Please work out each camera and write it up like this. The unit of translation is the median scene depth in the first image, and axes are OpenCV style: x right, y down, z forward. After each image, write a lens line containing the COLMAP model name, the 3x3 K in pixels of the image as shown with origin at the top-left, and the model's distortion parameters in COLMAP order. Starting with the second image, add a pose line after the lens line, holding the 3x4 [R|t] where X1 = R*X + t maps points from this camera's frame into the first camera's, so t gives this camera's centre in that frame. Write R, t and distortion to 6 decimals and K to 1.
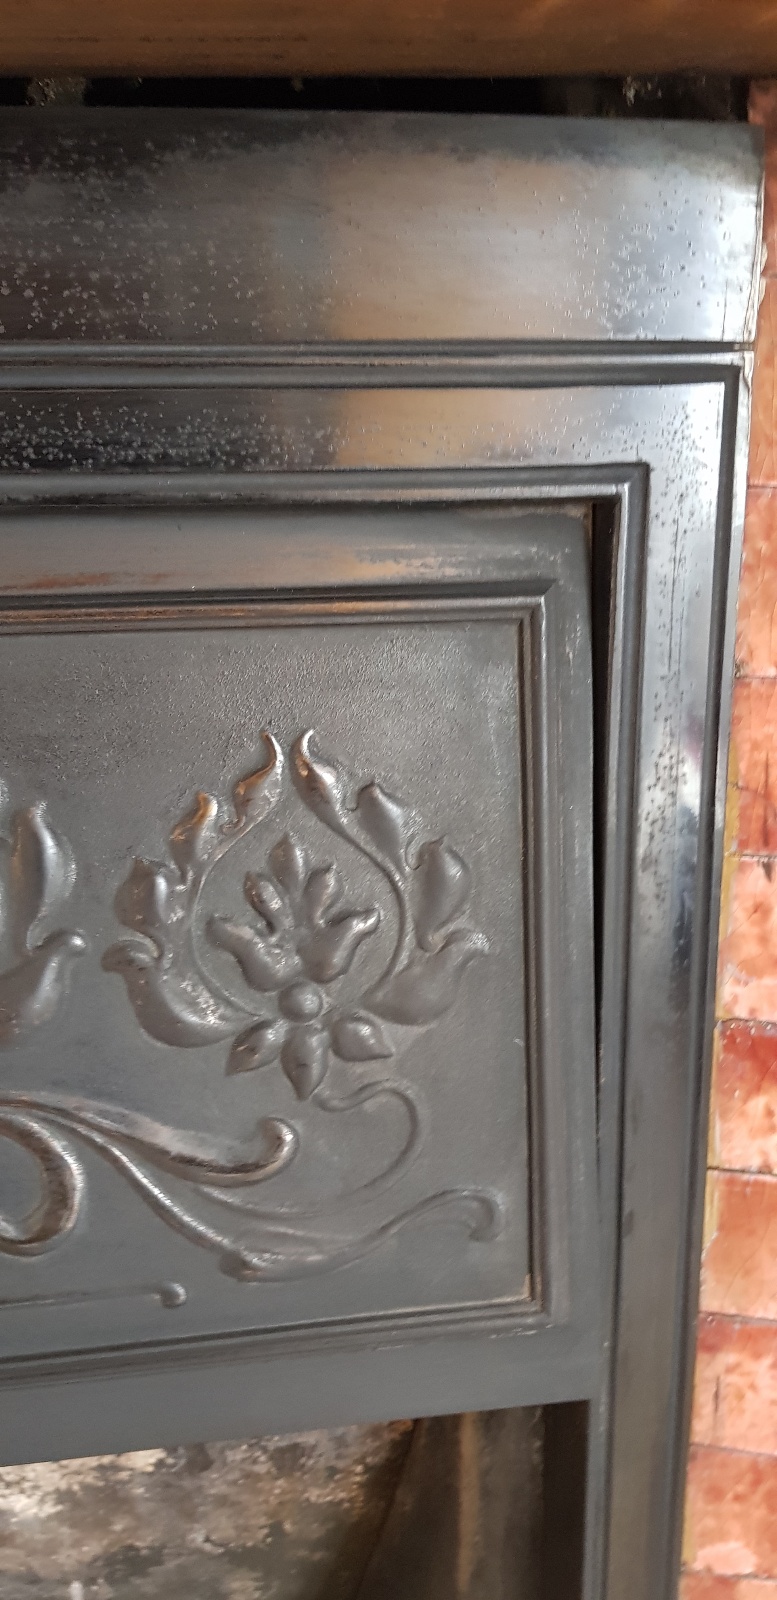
lens RADIAL K [[1215.2, 0, 388.7], [0, 1215.2, 822.0], [0, 0, 1]] dist [0.105090, -0.207657]
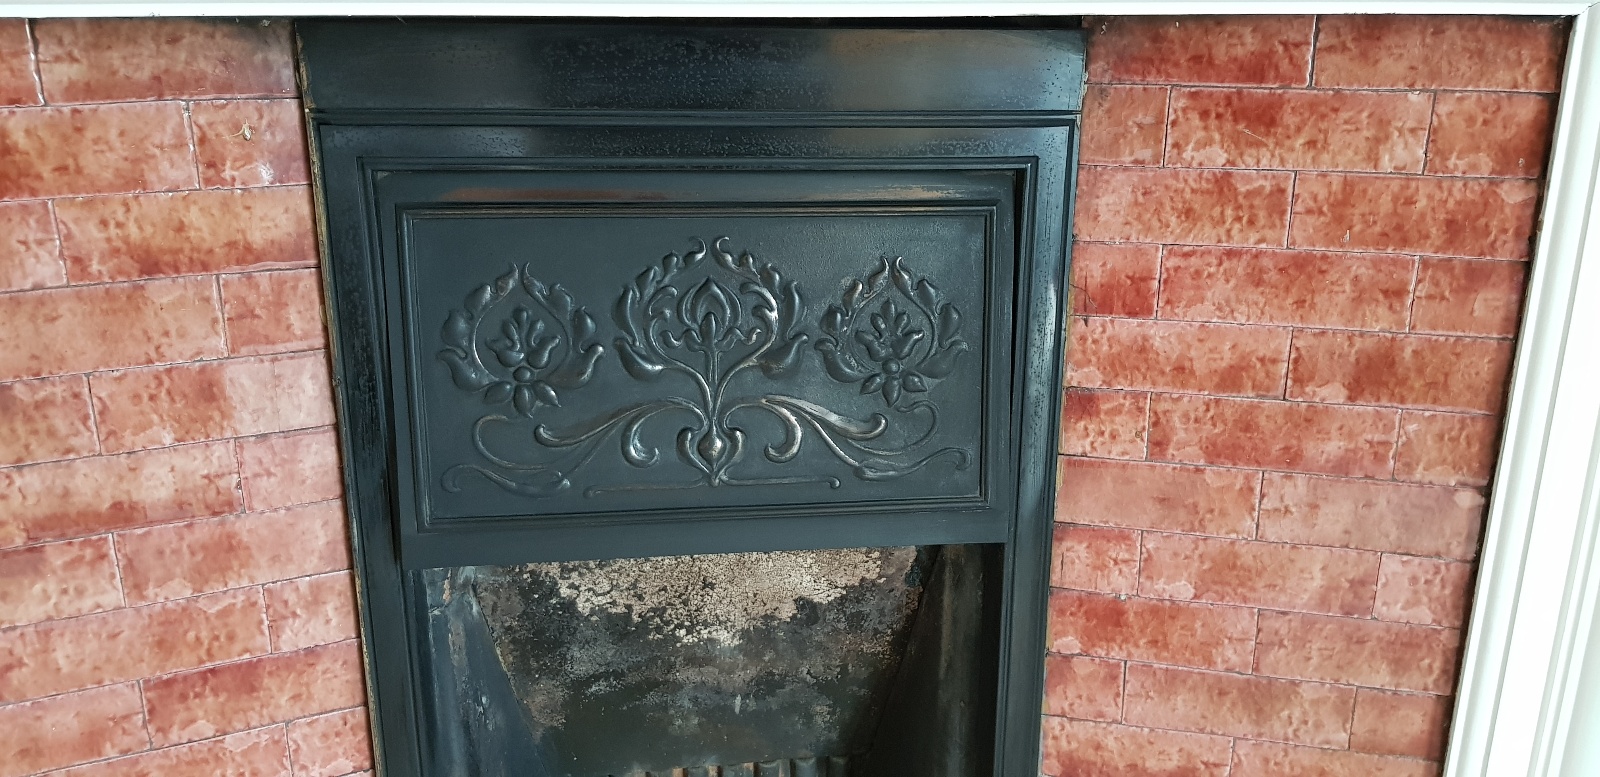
lens RADIAL K [[1215.2, 0, 800.4], [0, 1215.2, 369.3], [0, 0, 1]] dist [0.105090, -0.207657]
pose [[0.998771, 0.034372, -0.035700, -0.164947], [-0.034516, 0.999398, -0.003428, 0.164770], [0.035560, 0.004656, 0.999357, -1.452217]]
